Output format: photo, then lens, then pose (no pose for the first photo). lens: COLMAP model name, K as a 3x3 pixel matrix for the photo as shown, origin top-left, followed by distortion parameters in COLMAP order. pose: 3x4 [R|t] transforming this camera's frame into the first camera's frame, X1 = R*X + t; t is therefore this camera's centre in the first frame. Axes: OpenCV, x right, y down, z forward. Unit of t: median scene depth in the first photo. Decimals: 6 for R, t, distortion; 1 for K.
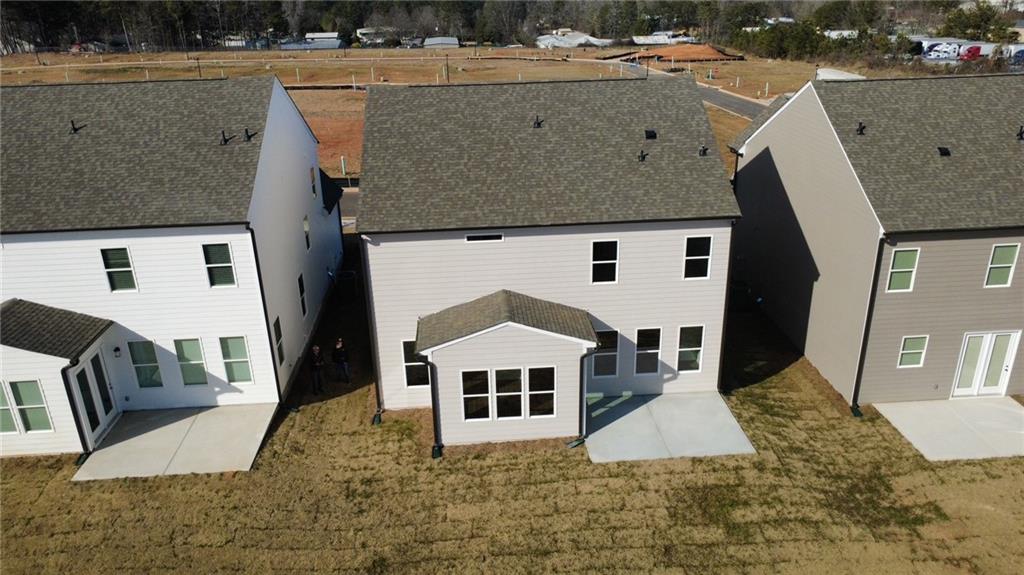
lens RADIAL K [[746.6, 0, 510.1], [0, 746.6, 287.9], [0, 0, 1]] dist [0.004296, -0.004700]
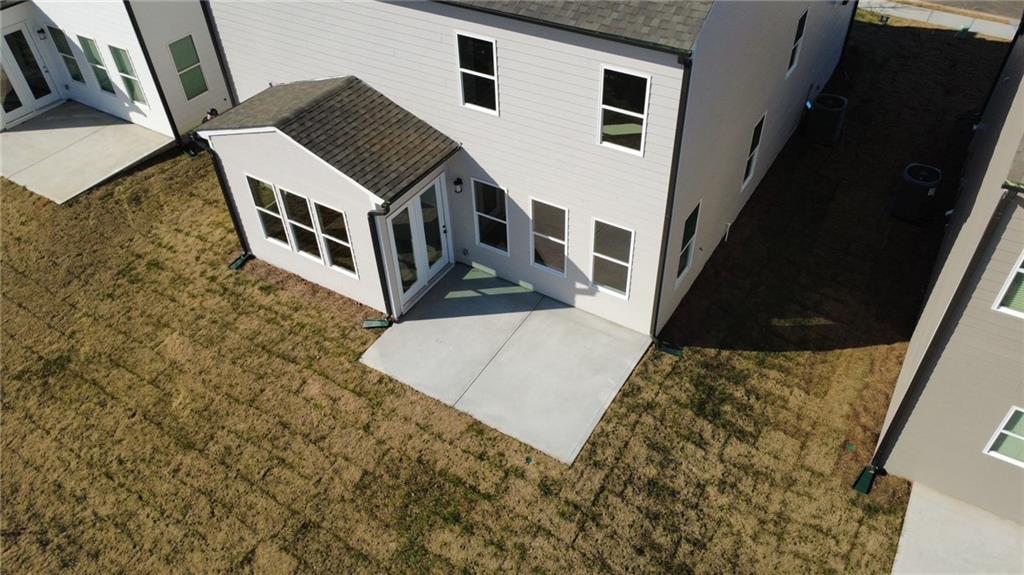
lens RADIAL K [[746.6, 0, 513.4], [0, 746.6, 290.9], [0, 0, 1]] dist [0.004296, -0.004700]
pose [[0.811902, 0.388752, -0.435531, 0.493656], [-0.213269, 0.891981, 0.398606, -0.128194], [0.543444, -0.230743, 0.807110, 0.522388]]
